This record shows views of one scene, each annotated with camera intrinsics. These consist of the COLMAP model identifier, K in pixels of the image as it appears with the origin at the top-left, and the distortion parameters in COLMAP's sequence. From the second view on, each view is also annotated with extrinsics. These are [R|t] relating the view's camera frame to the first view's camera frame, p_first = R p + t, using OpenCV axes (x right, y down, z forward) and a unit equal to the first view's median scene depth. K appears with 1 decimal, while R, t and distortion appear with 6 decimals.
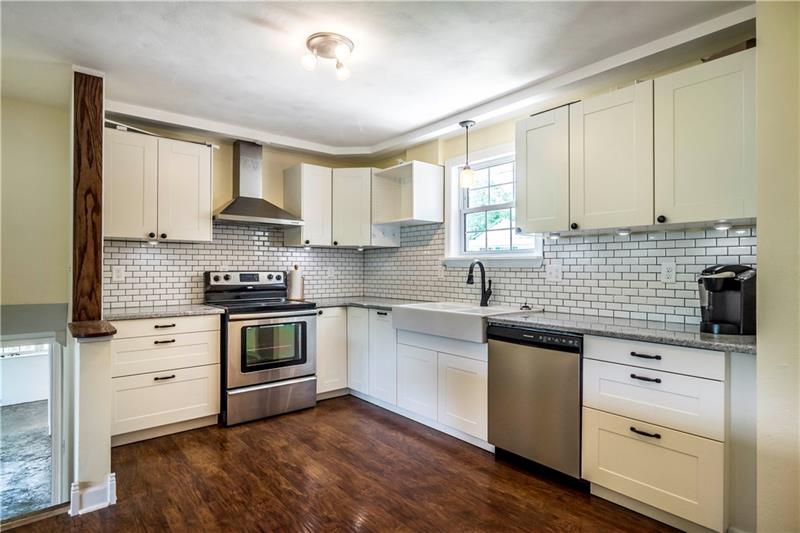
lens RADIAL K [[432.0, 0, 399.7], [0, 432.0, 267.7], [0, 0, 1]] dist [-0.000900, 0.002212]
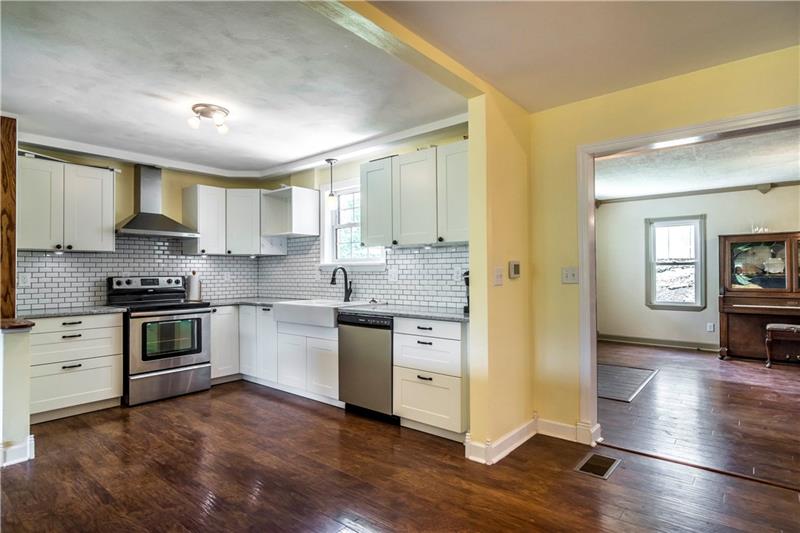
lens RADIAL K [[432.0, 0, 398.5], [0, 432.0, 267.8], [0, 0, 1]] dist [-0.000900, 0.002212]
pose [[0.984092, -0.006749, 0.177532, 0.127627], [0.008260, 0.999936, -0.007775, -0.000861], [-0.177468, 0.009118, 0.984084, -0.321474]]
